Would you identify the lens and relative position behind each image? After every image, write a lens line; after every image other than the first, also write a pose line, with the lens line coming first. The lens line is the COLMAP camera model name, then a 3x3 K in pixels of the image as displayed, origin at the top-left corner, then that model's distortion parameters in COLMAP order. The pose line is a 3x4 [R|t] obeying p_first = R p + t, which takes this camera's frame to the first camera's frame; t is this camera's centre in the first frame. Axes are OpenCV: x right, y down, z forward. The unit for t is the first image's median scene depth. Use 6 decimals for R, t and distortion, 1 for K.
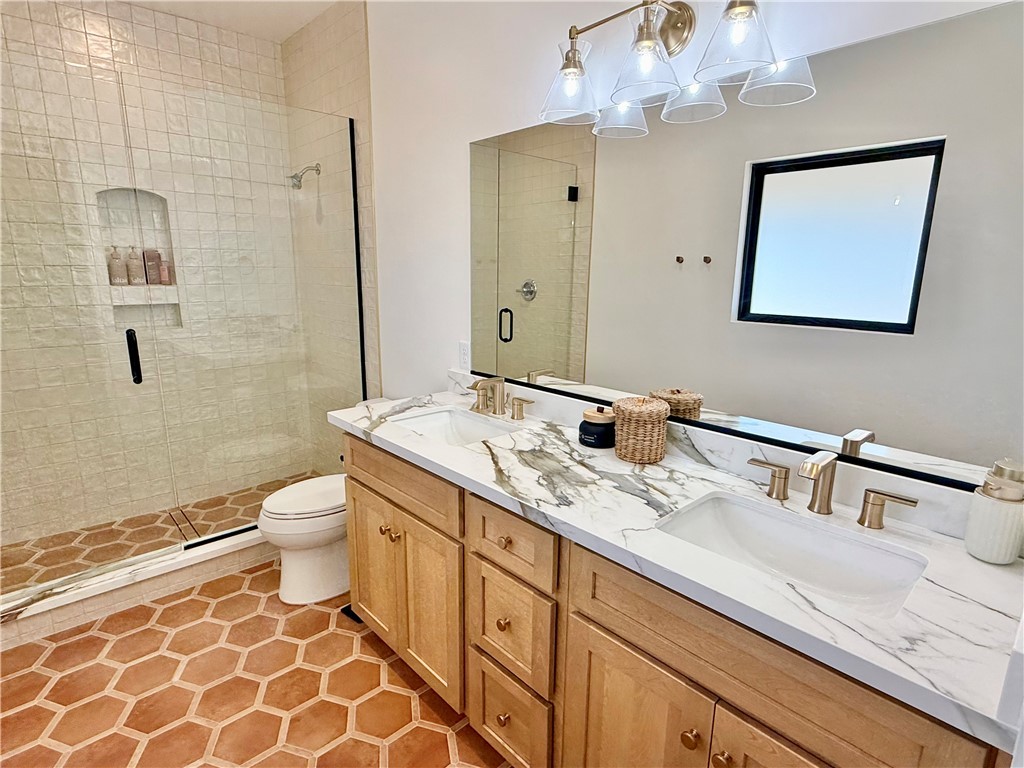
lens RADIAL K [[538.8, 0, 506.6], [0, 538.8, 381.8], [0, 0, 1]] dist [0.030194, 0.000779]
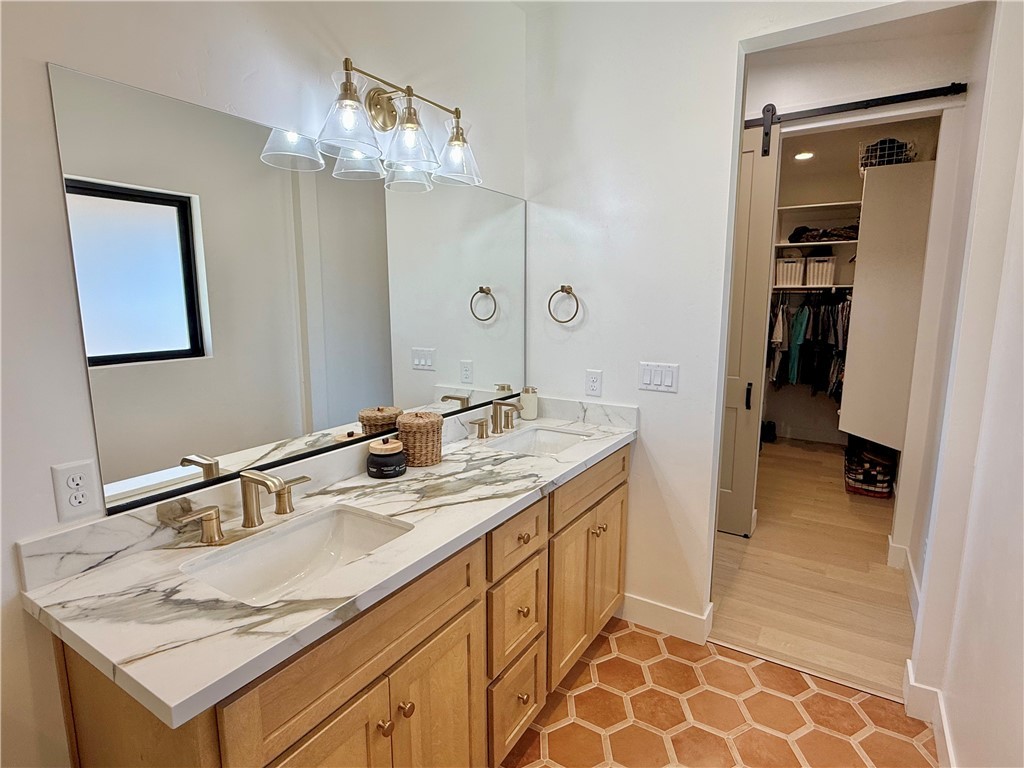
lens RADIAL K [[538.8, 0, 507.7], [0, 538.8, 387.0], [0, 0, 1]] dist [0.030194, 0.000779]
pose [[-0.257952, -0.169743, 0.951130, -0.935199], [0.192472, 0.955685, 0.222755, -0.256786], [-0.946792, 0.240526, -0.213850, 1.043201]]
